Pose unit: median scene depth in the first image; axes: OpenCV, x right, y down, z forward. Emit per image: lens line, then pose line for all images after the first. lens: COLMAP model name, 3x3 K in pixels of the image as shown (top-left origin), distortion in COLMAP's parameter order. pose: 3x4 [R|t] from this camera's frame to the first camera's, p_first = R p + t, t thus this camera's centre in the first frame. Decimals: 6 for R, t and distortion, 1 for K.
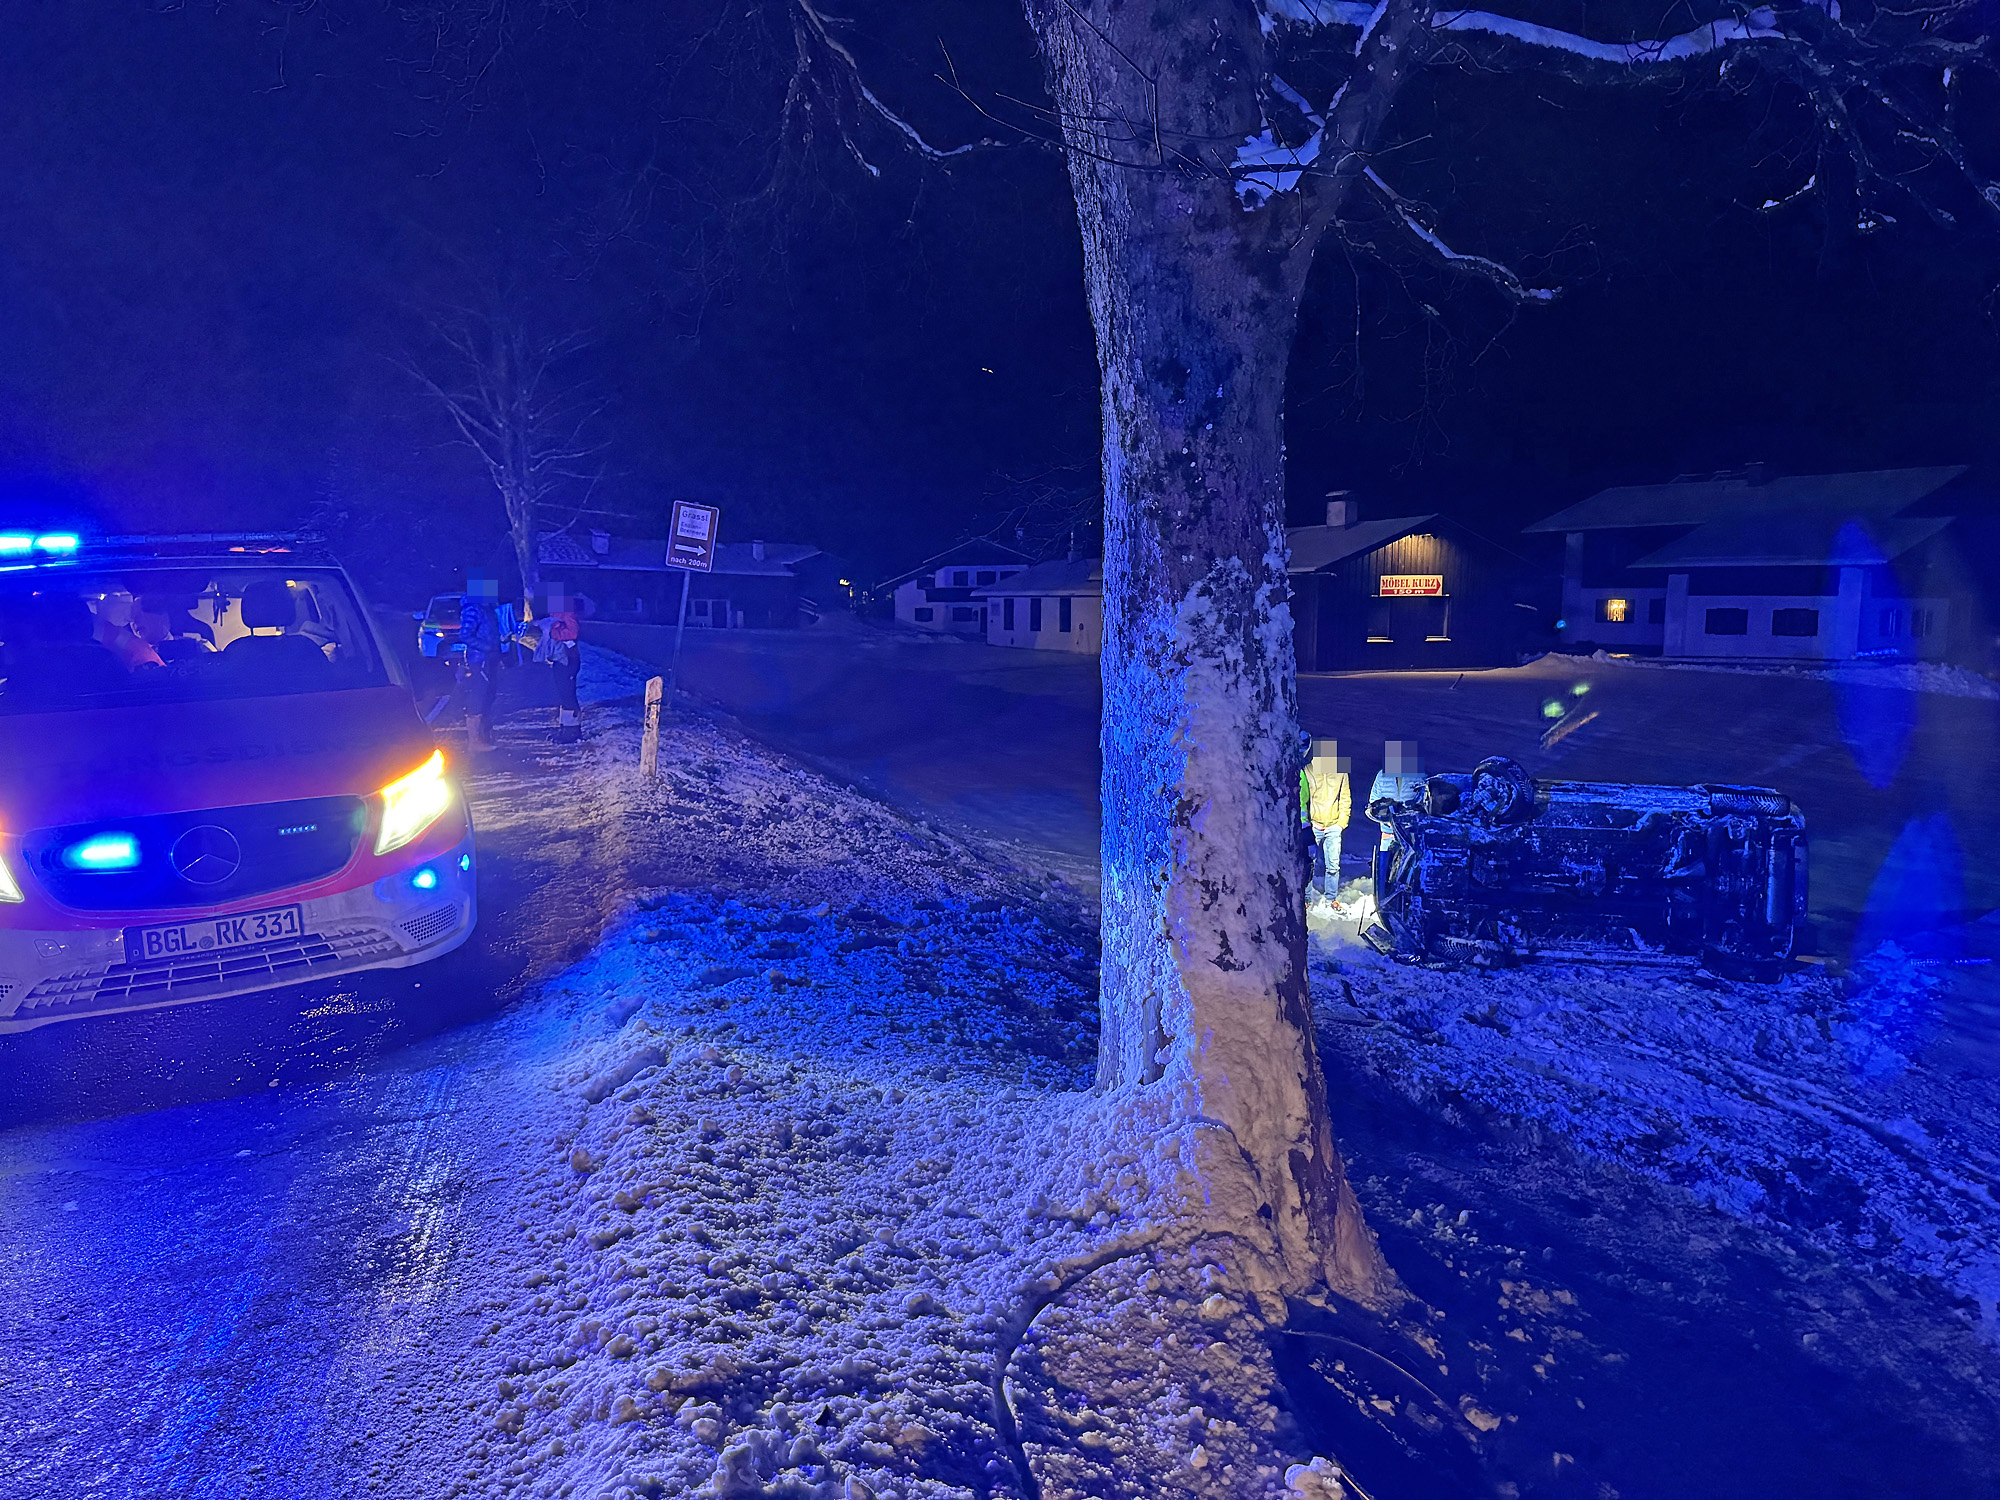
lens RADIAL K [[1405.6, 0, 1000.0], [0, 1405.6, 750.0], [0, 0, 1]] dist [0.042882, -0.003565]
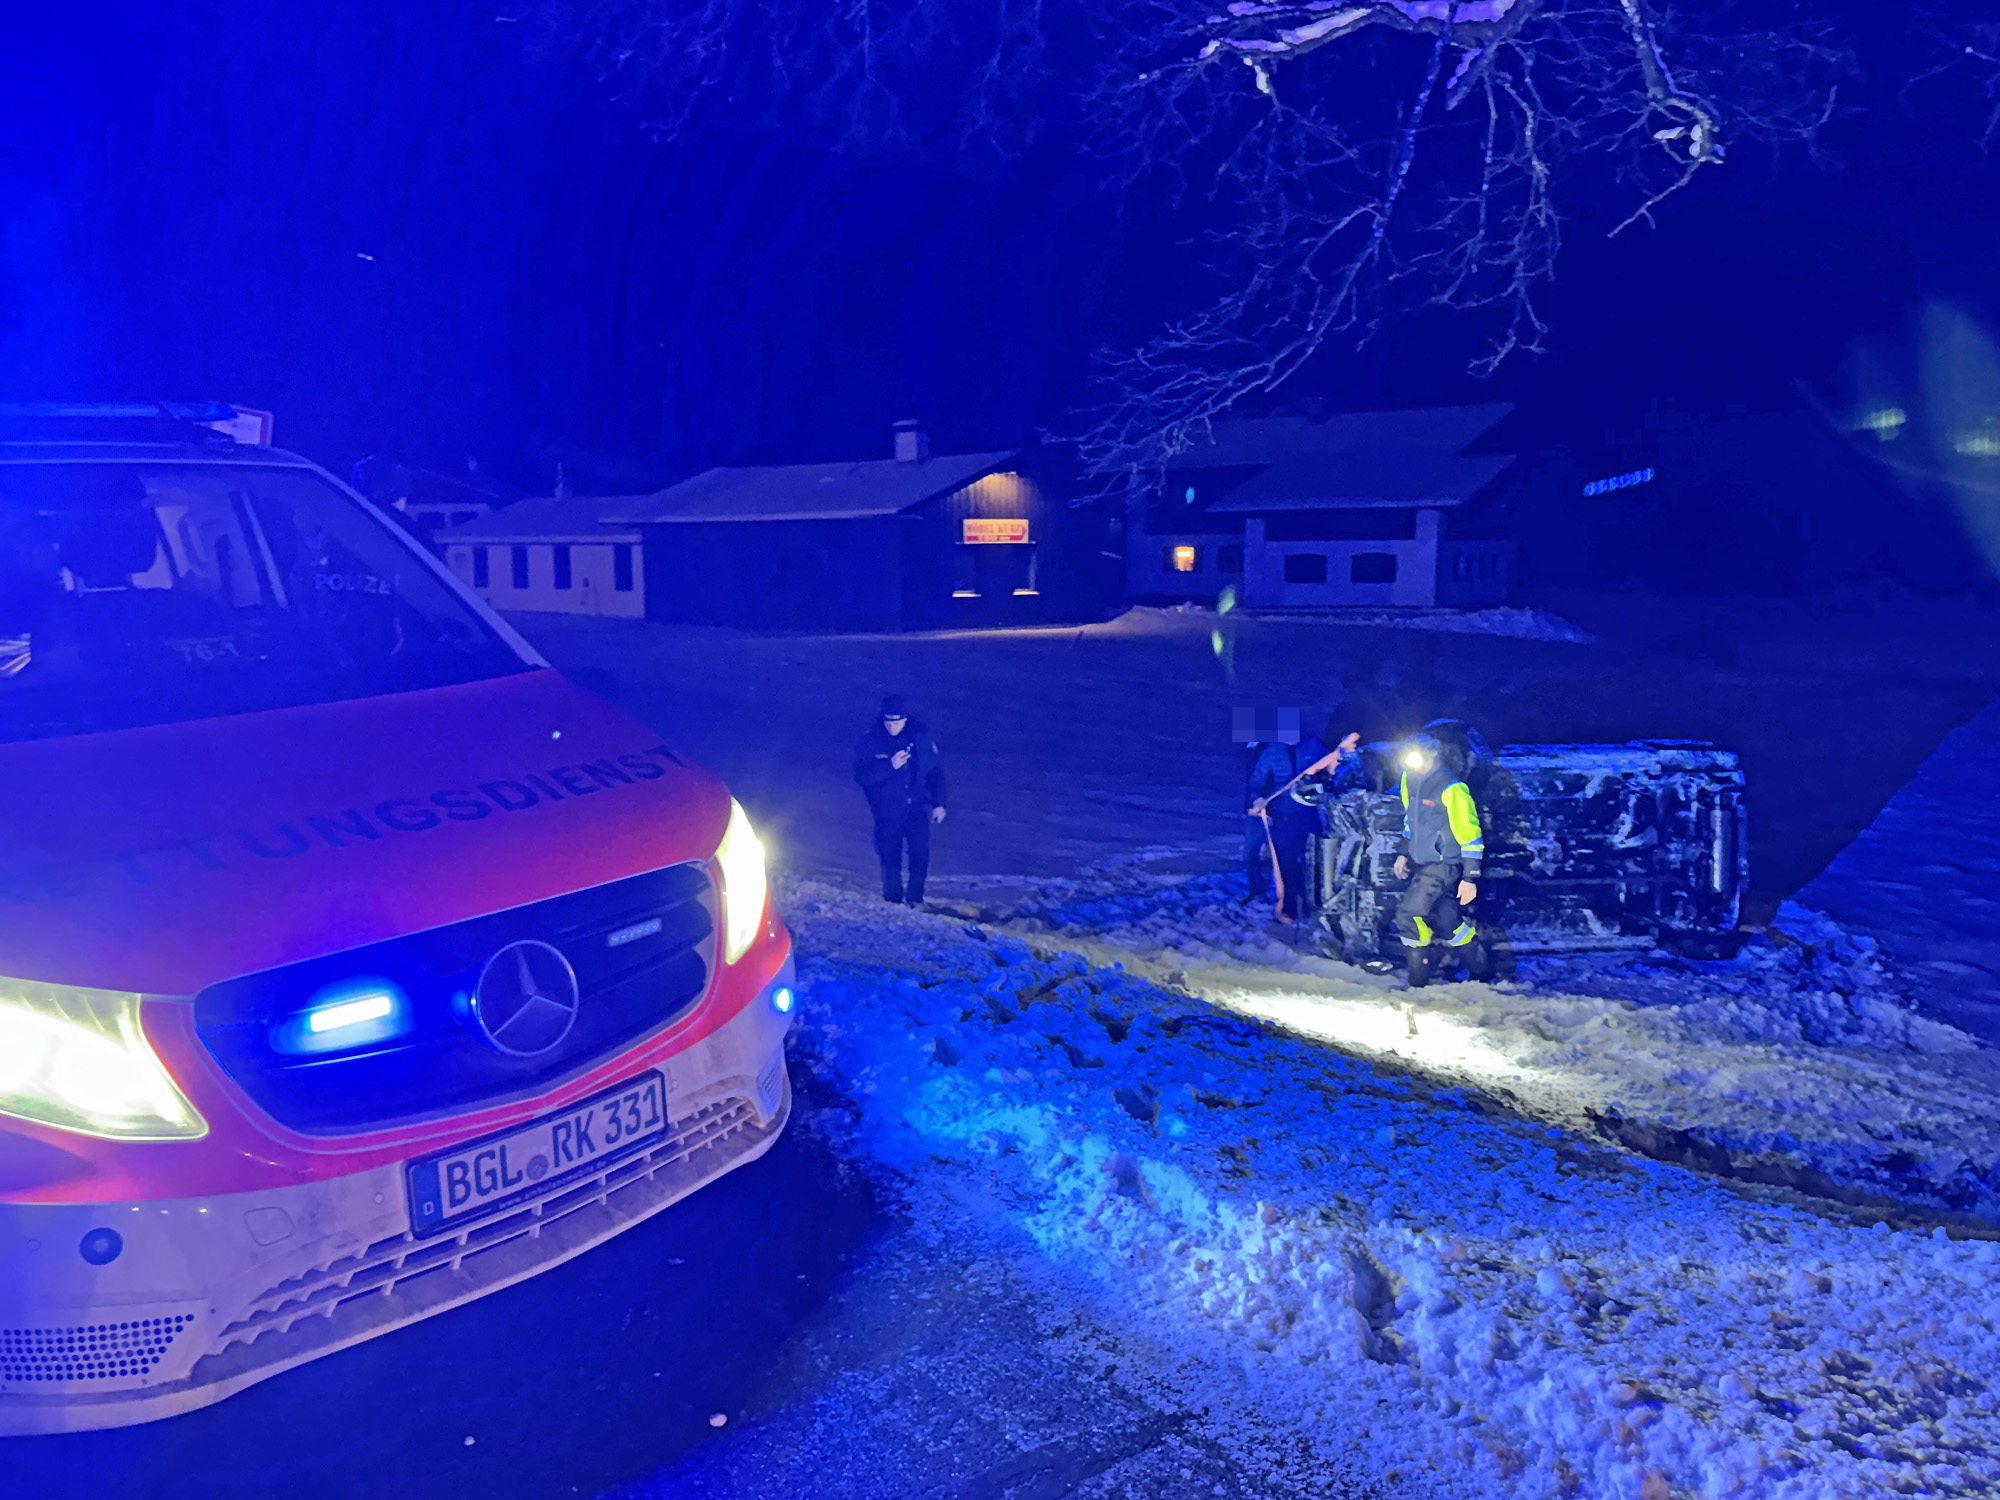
lens RADIAL K [[1654.3, 0, 1000.0], [0, 1654.3, 750.0], [0, 0, 1]] dist [0.223533, -0.262279]
pose [[0.938131, -0.049285, 0.342756, -0.246243], [0.045091, 0.998779, 0.020199, -0.009701], [-0.343333, -0.003494, 0.939207, 0.143790]]
